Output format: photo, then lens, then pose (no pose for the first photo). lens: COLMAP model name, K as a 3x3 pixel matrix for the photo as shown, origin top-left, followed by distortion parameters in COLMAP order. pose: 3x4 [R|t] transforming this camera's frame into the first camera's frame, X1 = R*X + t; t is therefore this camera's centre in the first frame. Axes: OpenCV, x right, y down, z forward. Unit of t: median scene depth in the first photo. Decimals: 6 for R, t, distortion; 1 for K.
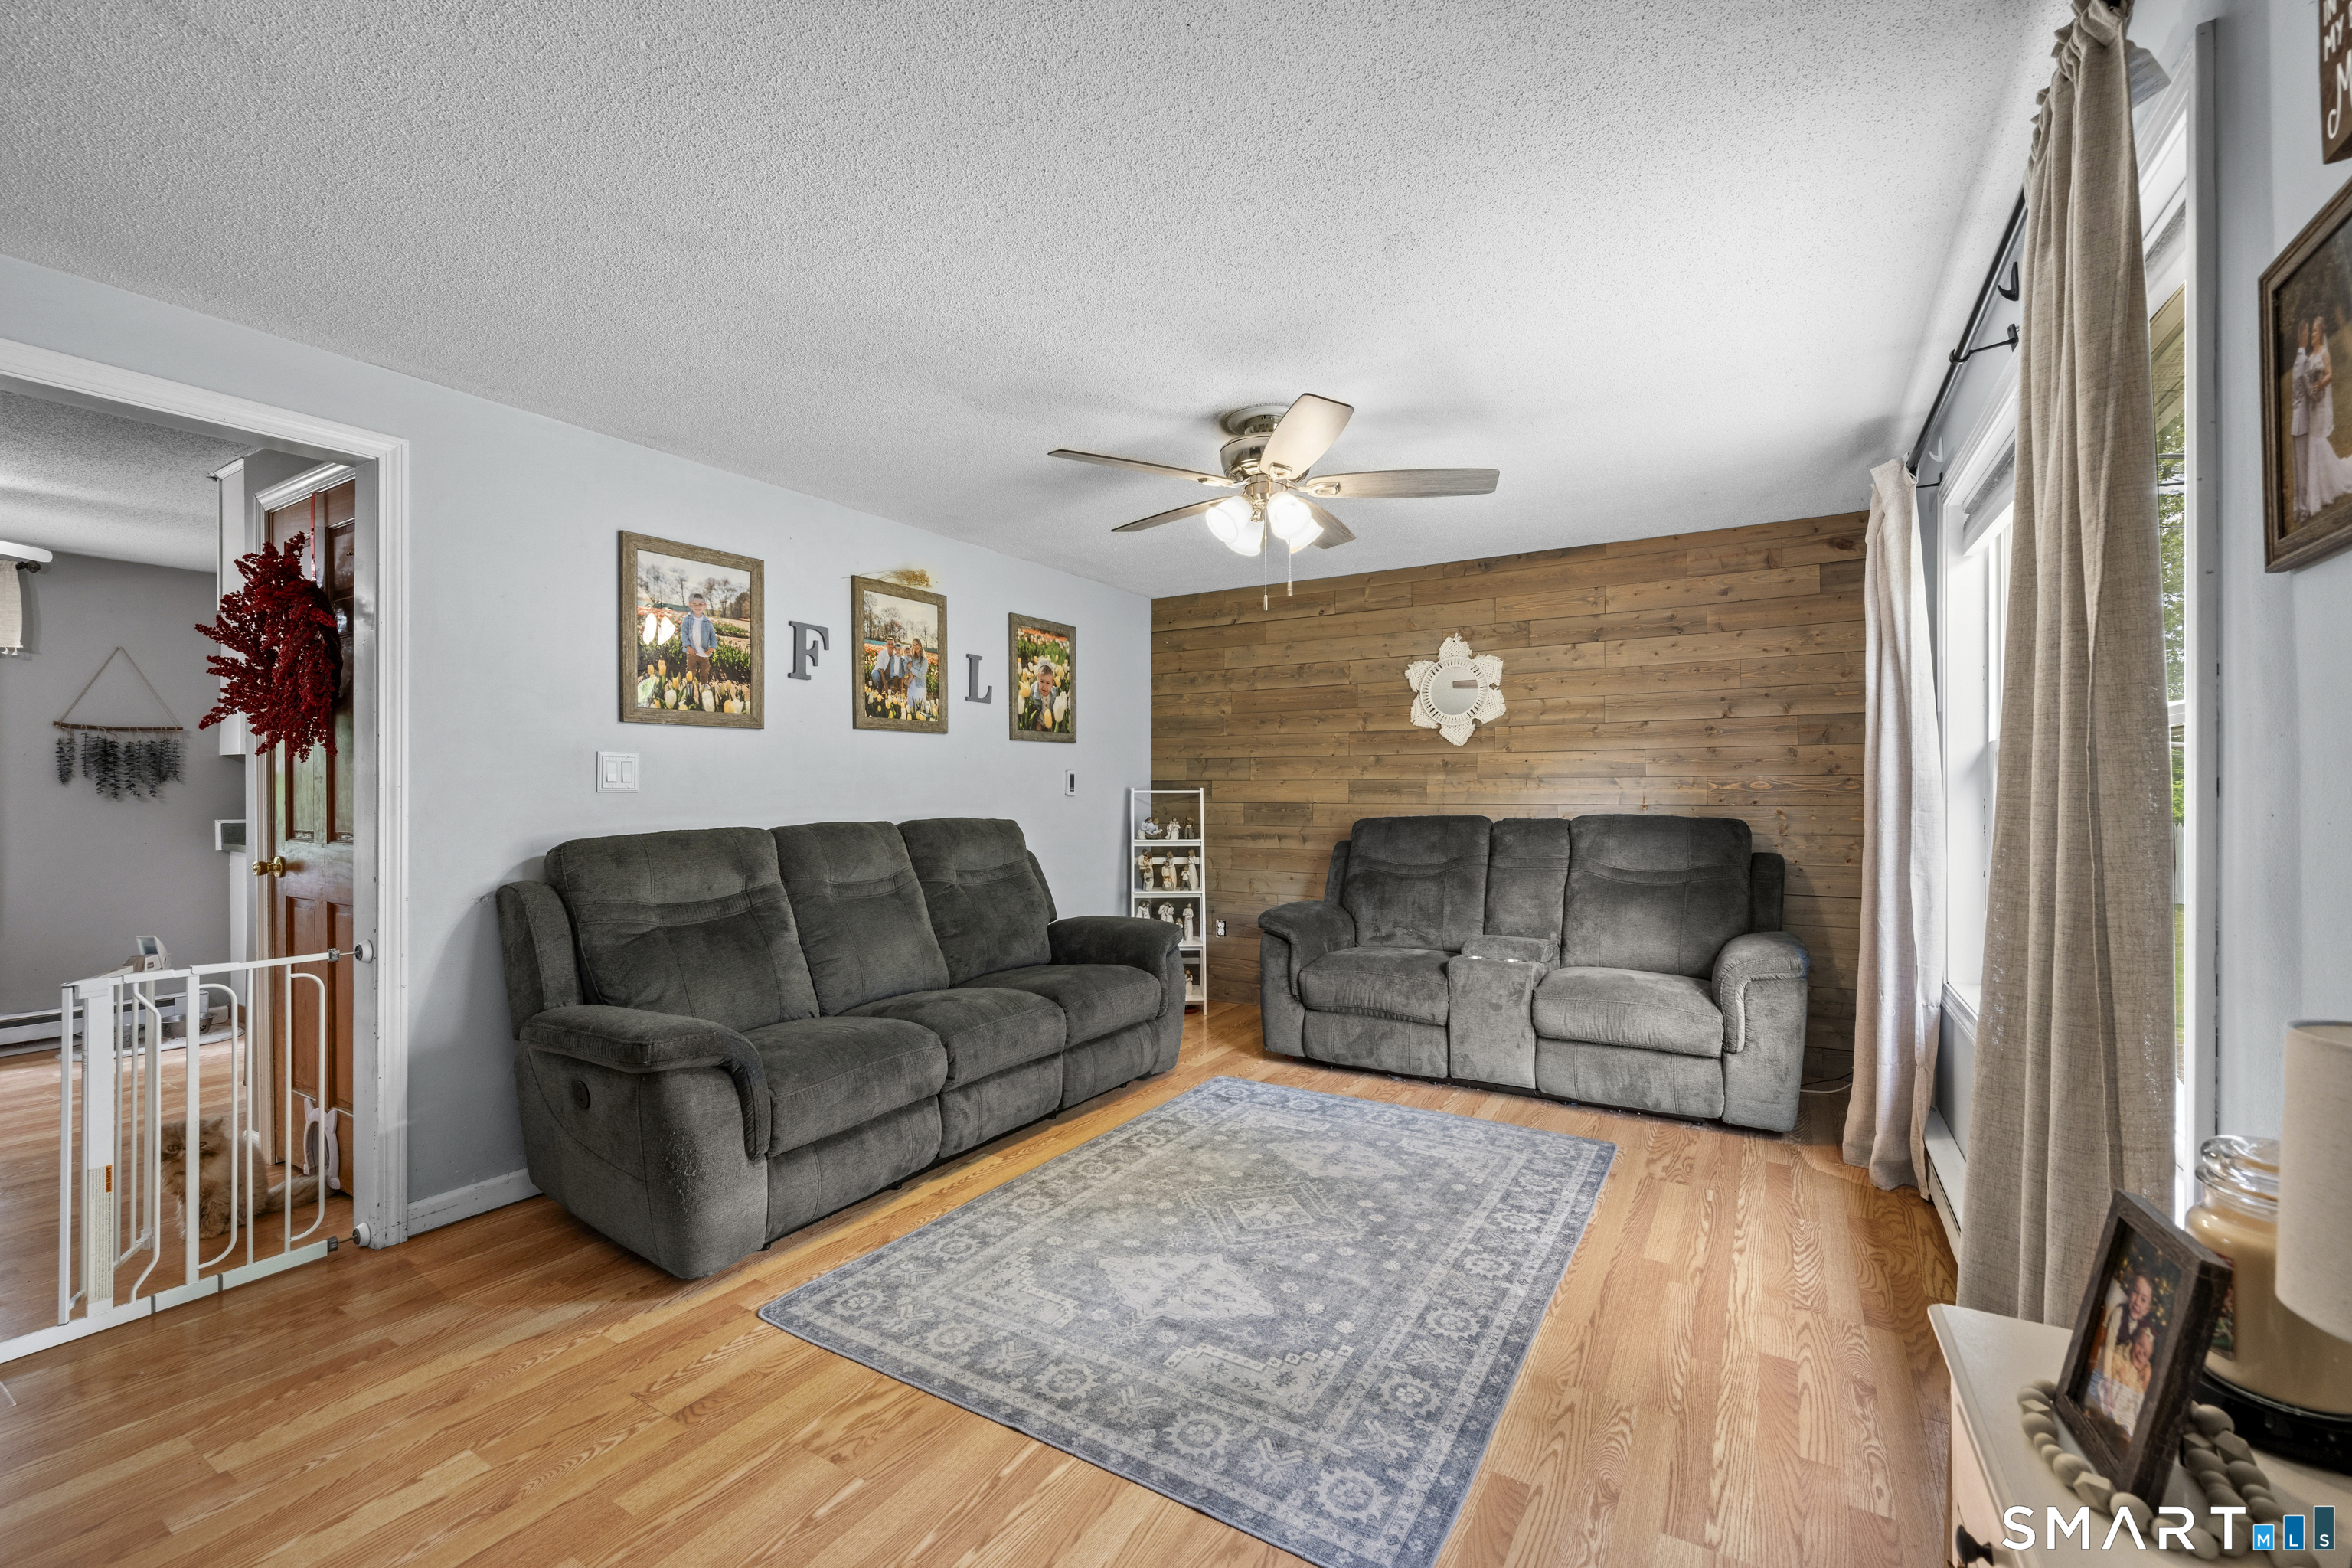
lens RADIAL K [[989.8, 0, 1189.7], [0, 989.8, 795.6], [0, 0, 1]] dist [0.002435, 0.000189]
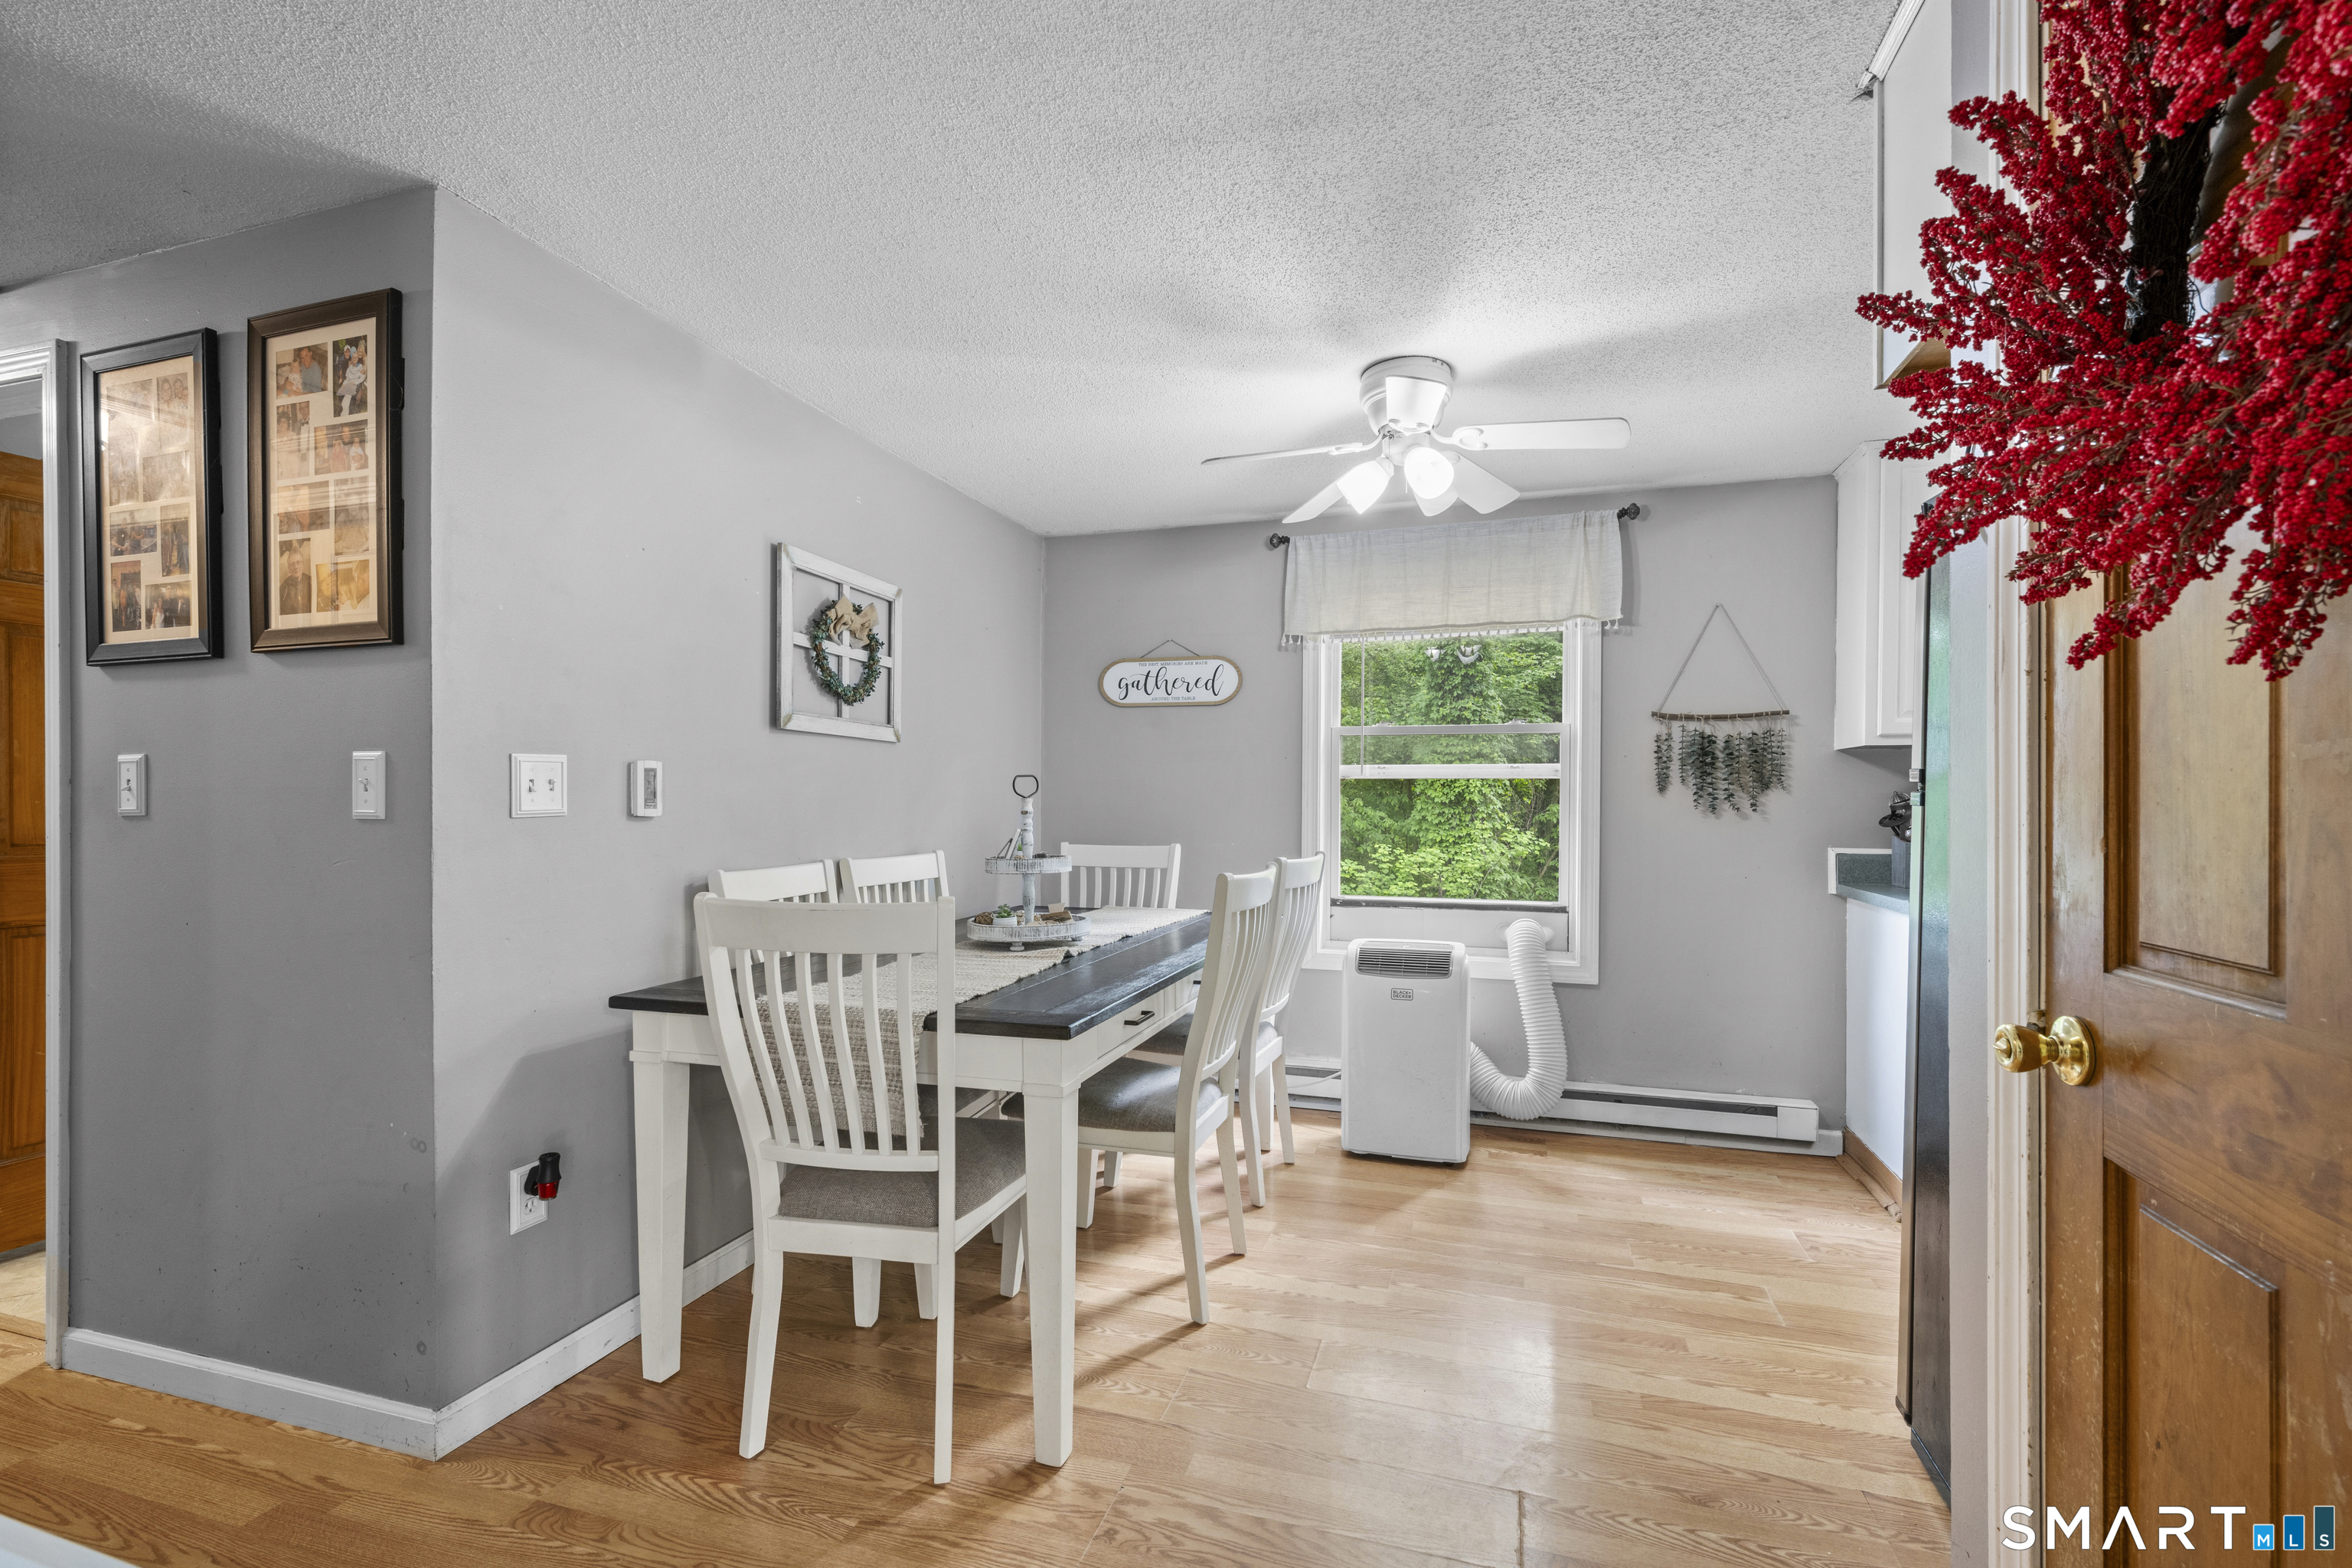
lens RADIAL K [[989.8, 0, 1183.7], [0, 989.8, 801.9], [0, 0, 1]] dist [0.002435, 0.000189]
pose [[0.238082, 0.002378, -0.971242, -0.470626], [-0.010769, 0.999942, -0.000191, -0.001256], [0.971185, 0.010505, 0.238094, 0.451695]]
